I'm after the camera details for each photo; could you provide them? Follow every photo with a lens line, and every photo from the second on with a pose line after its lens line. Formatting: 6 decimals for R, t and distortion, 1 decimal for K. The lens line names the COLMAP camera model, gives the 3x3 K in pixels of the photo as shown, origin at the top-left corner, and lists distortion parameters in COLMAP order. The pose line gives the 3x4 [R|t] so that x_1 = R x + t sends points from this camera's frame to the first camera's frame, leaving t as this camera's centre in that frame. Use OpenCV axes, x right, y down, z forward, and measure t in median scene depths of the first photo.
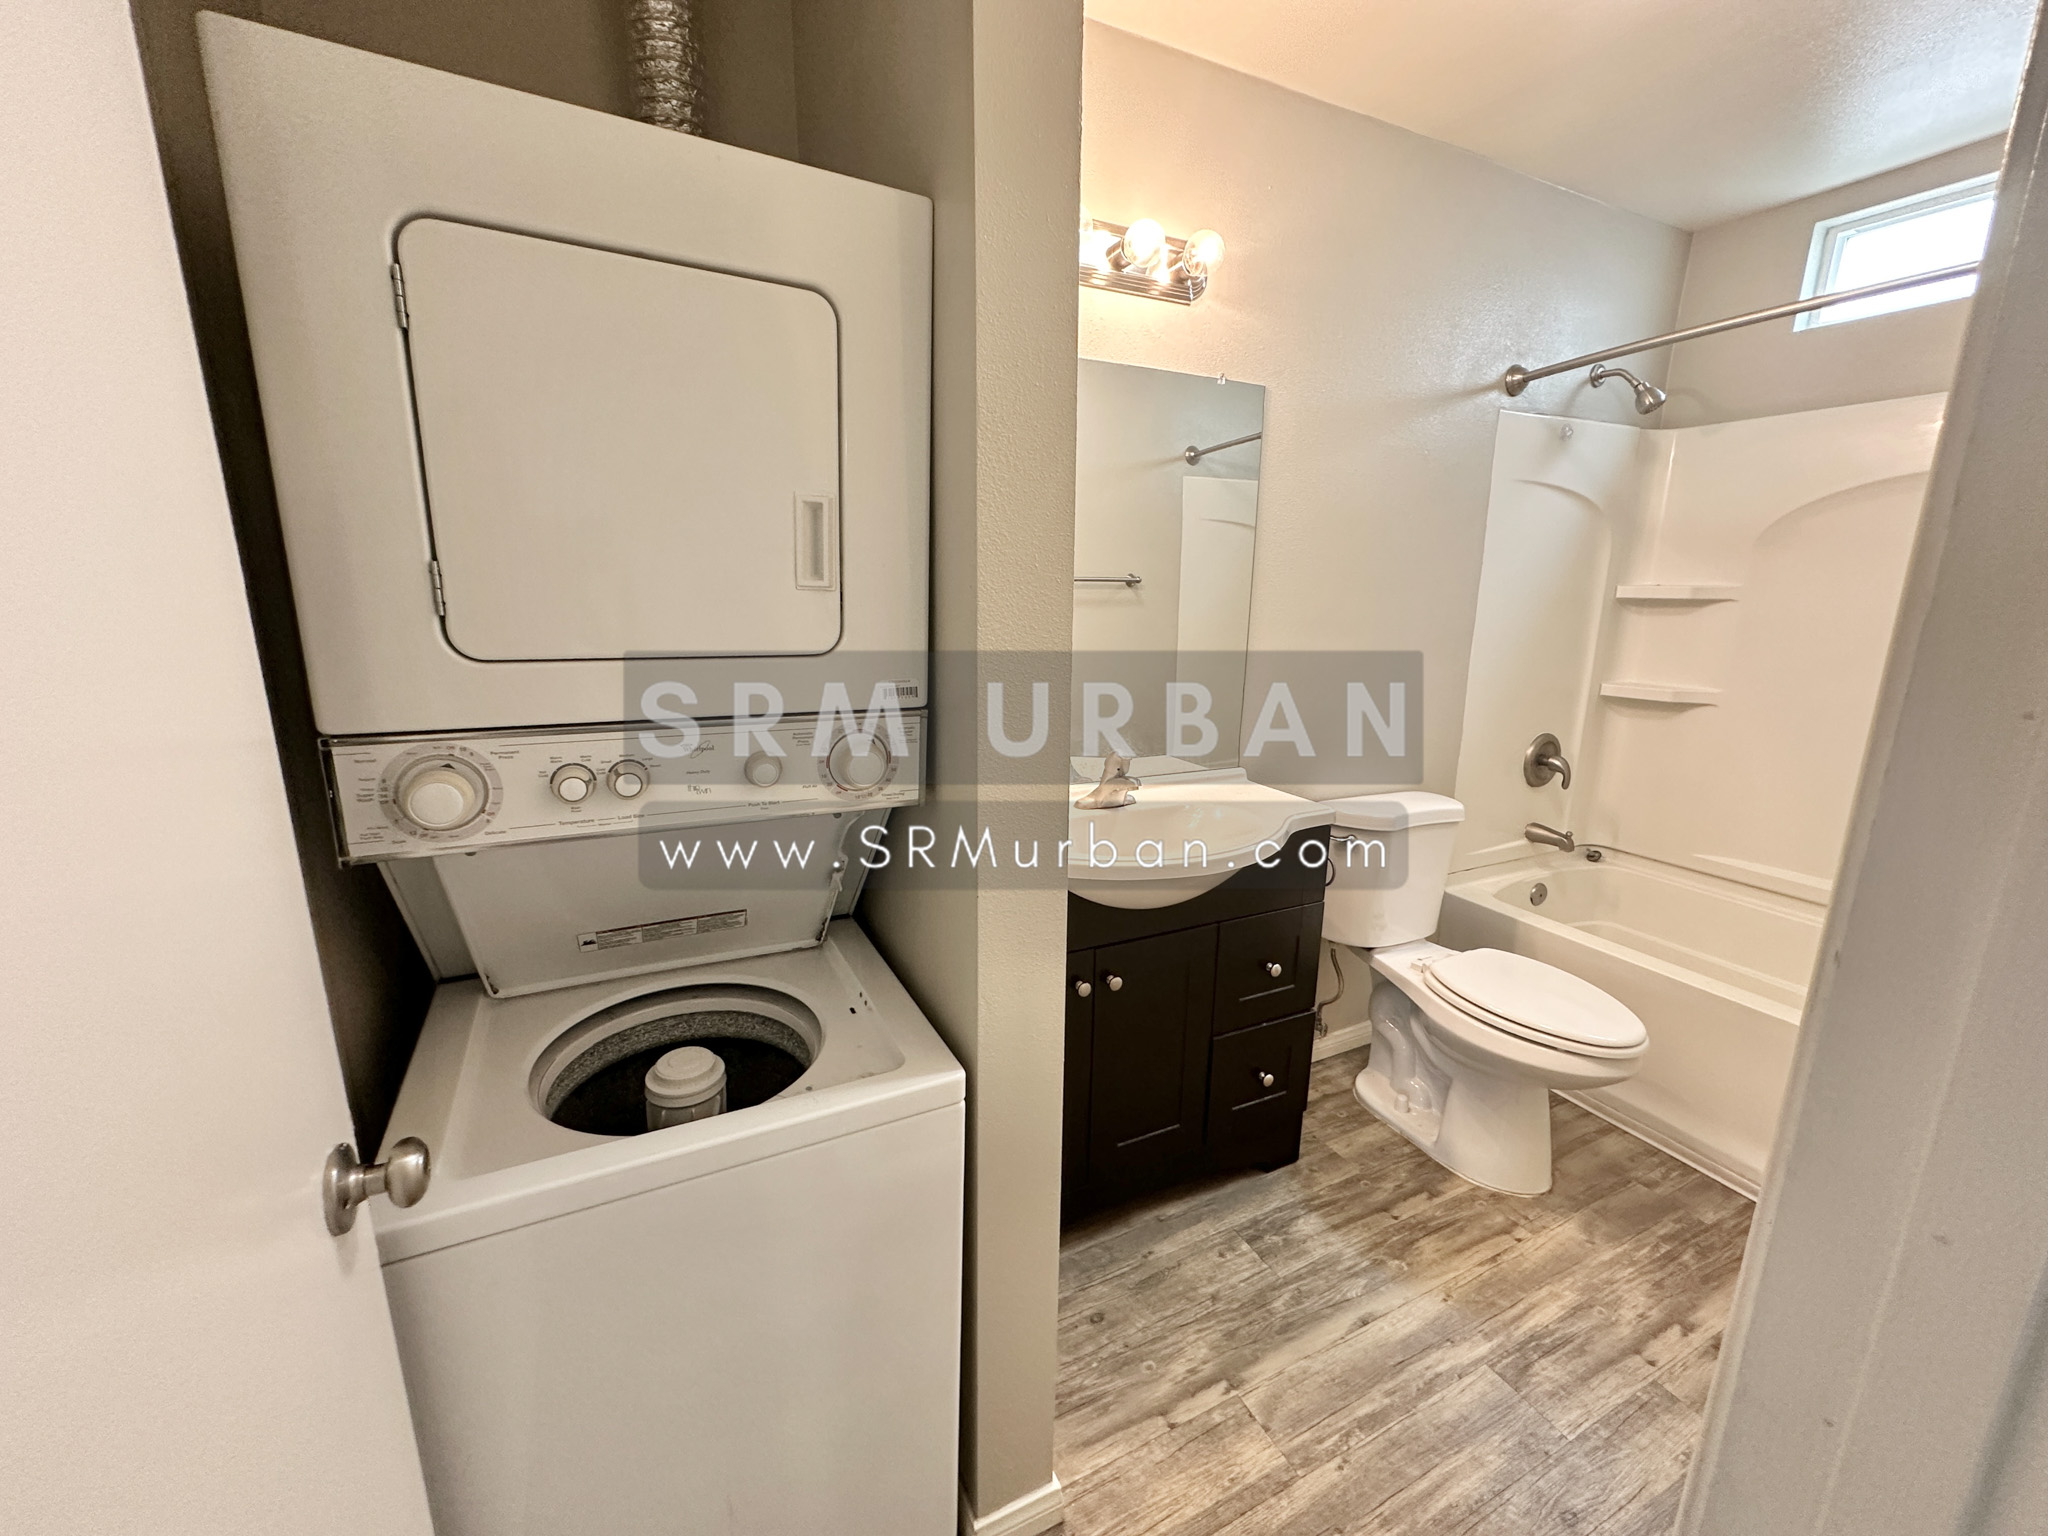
lens RADIAL K [[813.8, 0, 1023.9], [0, 813.8, 762.8], [0, 0, 1]] dist [-0.002186, 0.000412]
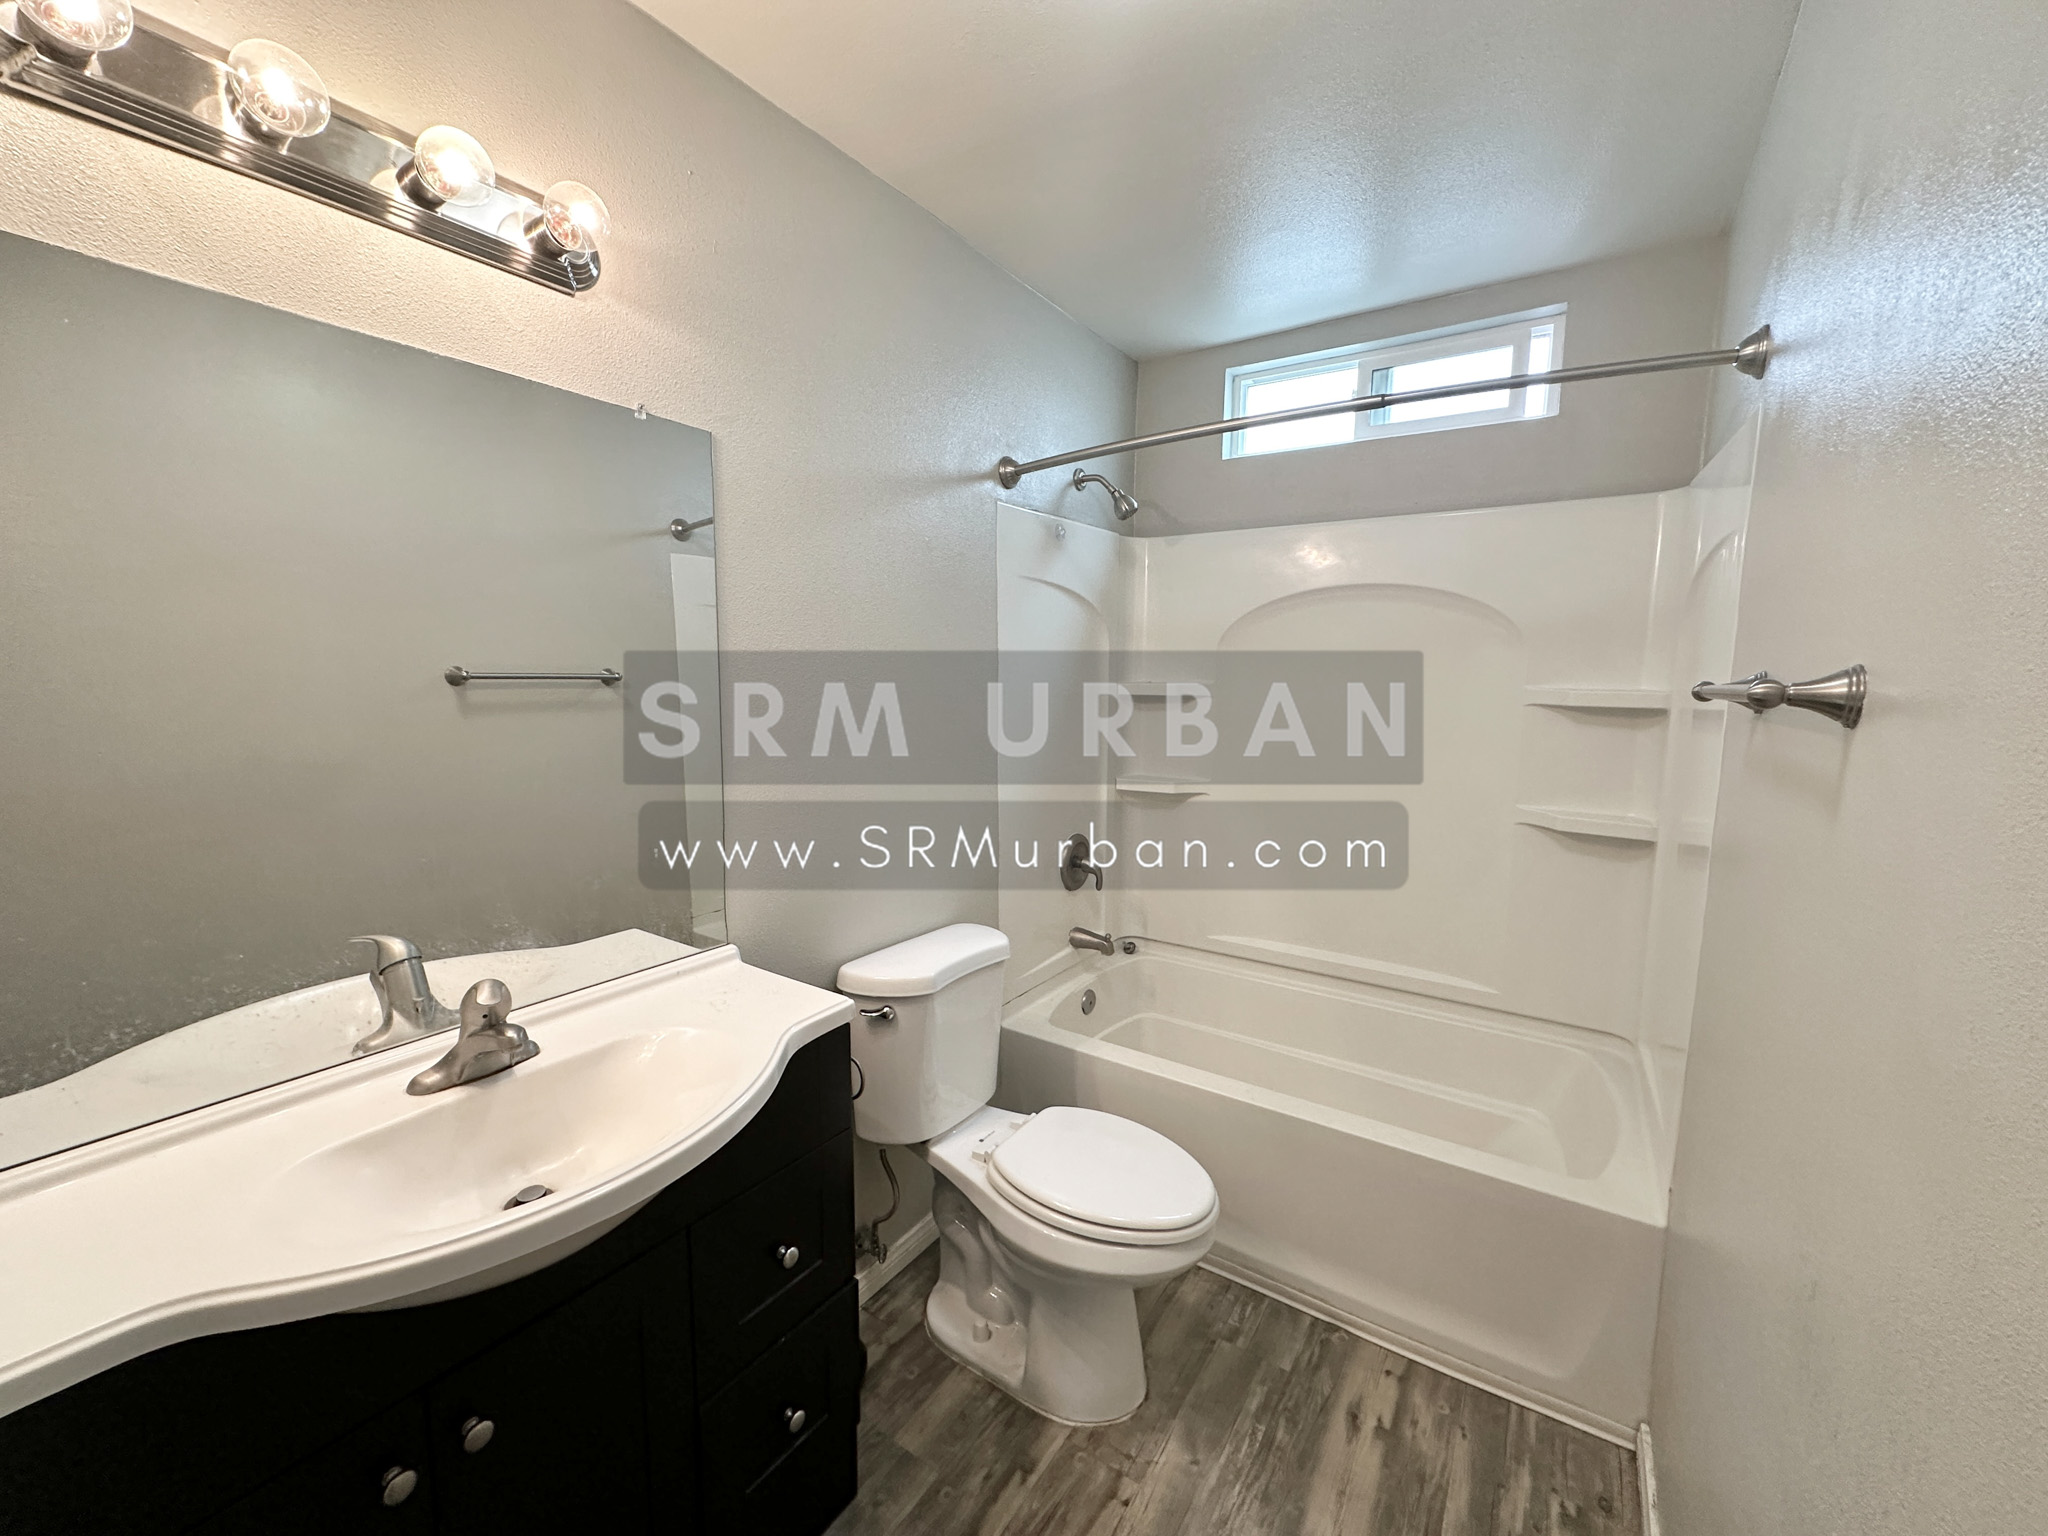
lens RADIAL K [[813.8, 0, 1023.9], [0, 813.8, 762.8], [0, 0, 1]] dist [-0.002186, 0.000412]
pose [[0.866018, -0.059799, 0.496425, 0.134649], [0.109407, 0.991427, -0.071434, -0.068954], [-0.487897, 0.116176, 0.865136, 0.218361]]
